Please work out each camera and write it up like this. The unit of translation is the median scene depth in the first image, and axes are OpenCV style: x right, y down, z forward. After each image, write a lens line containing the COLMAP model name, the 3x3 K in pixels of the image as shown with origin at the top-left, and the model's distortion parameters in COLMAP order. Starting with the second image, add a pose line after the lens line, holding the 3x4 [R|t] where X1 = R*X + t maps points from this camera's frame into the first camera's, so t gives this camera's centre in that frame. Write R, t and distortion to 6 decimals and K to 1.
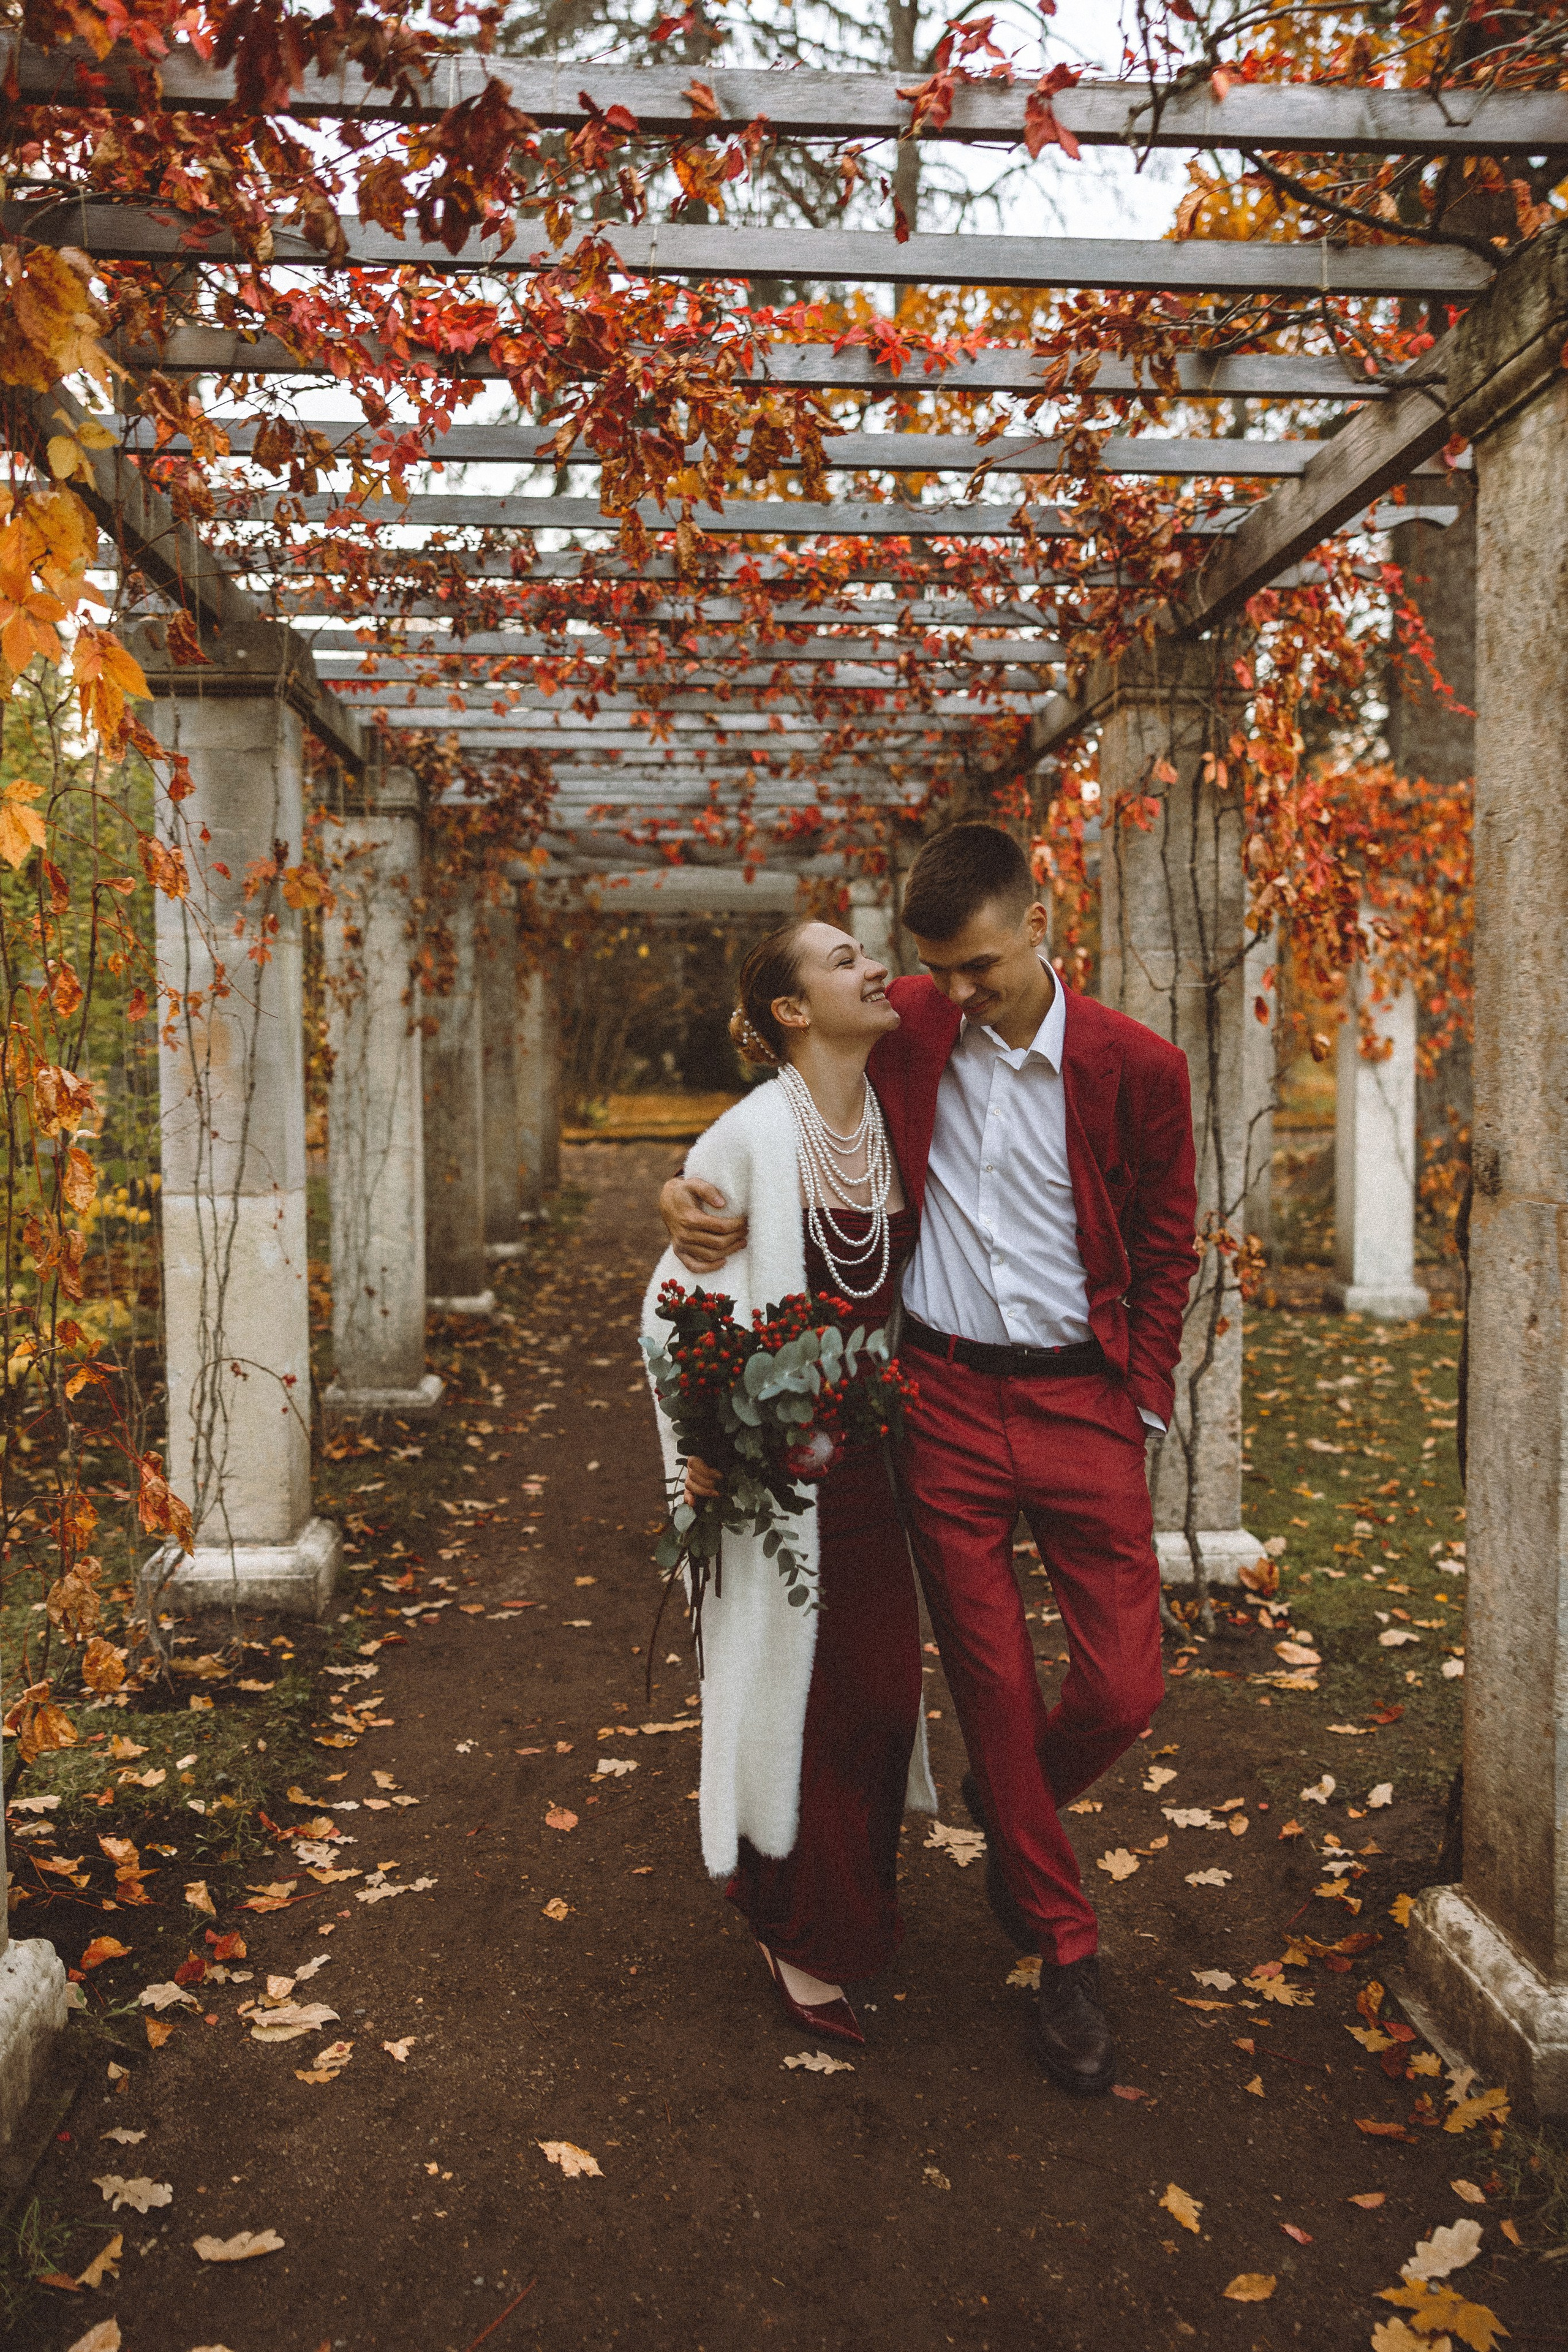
lens RADIAL K [[2007.7, 0, 784.0], [0, 2007.7, 1176.0], [0, 0, 1]] dist [-0.001237, 0.000069]
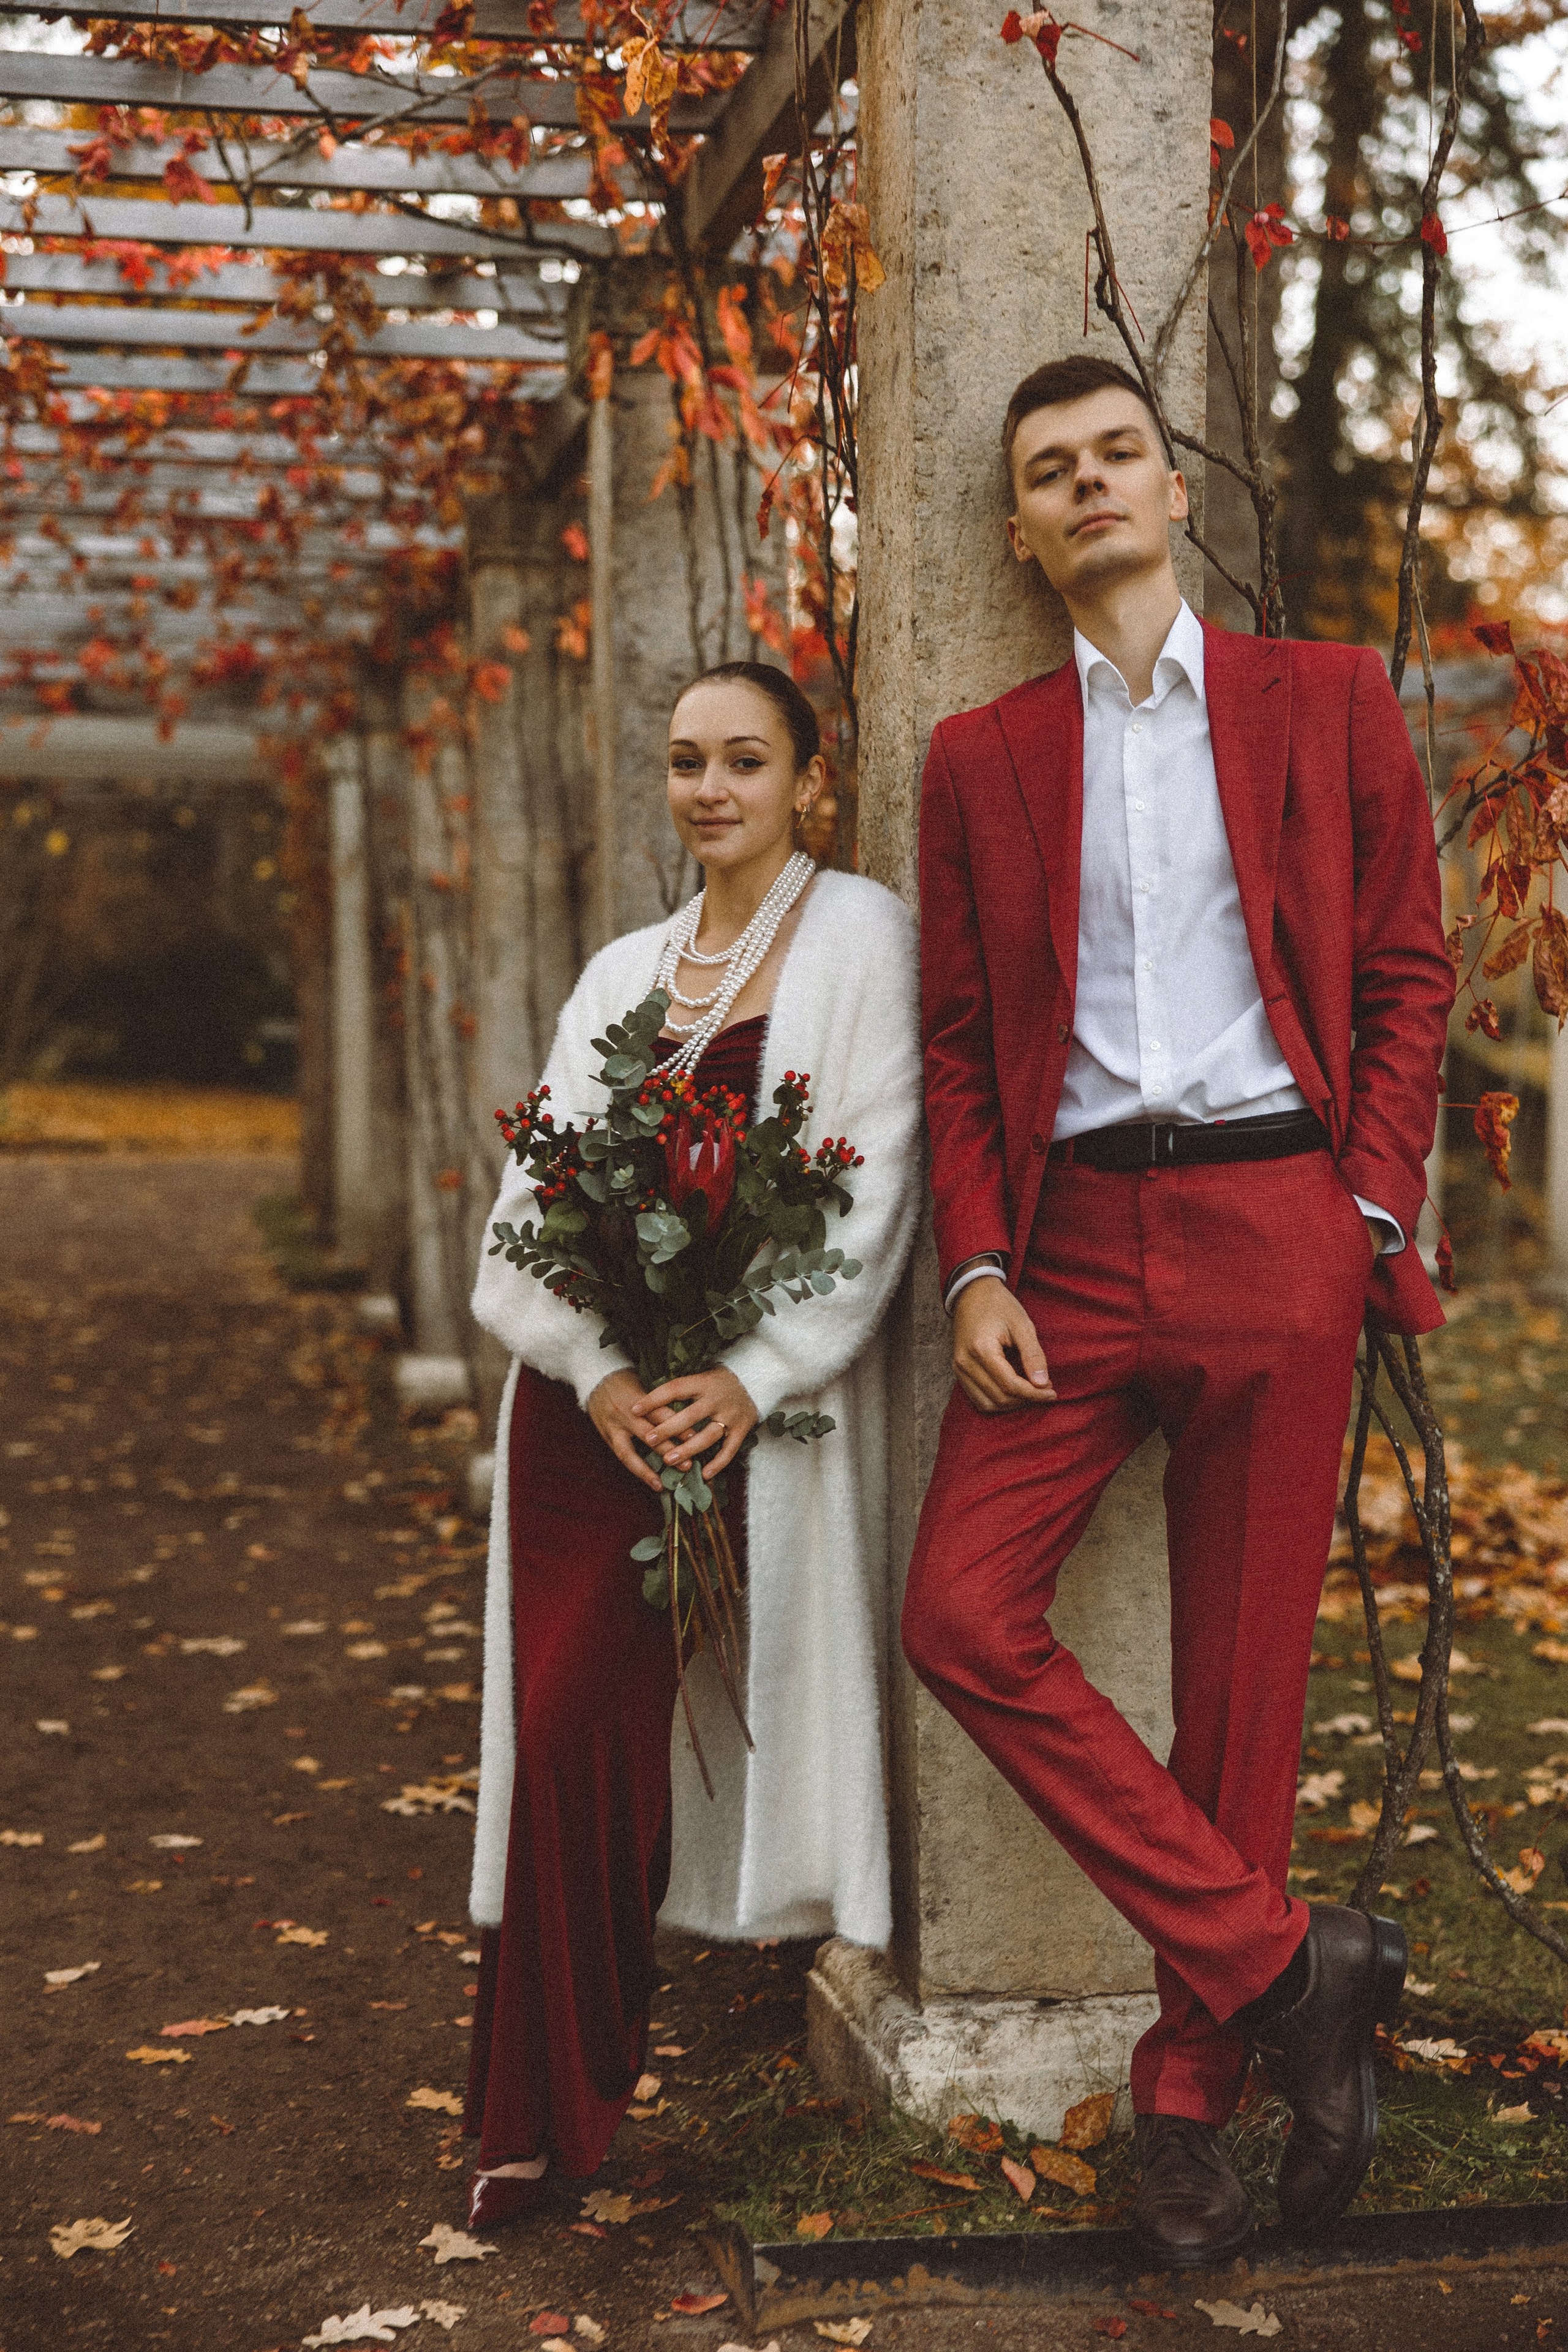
lens RADIAL K [[3269.9, 0, 784.0], [0, 3269.9, 1176.0], [0, 0, 1]] dist [0.158099, 0.095011]
pose [[0.990225, -0.013117, 0.138859, 0.042293], [0.014608, 0.999846, -0.009721, 0.030708], [-0.138710, 0.011654, 0.990264, -0.244504]]
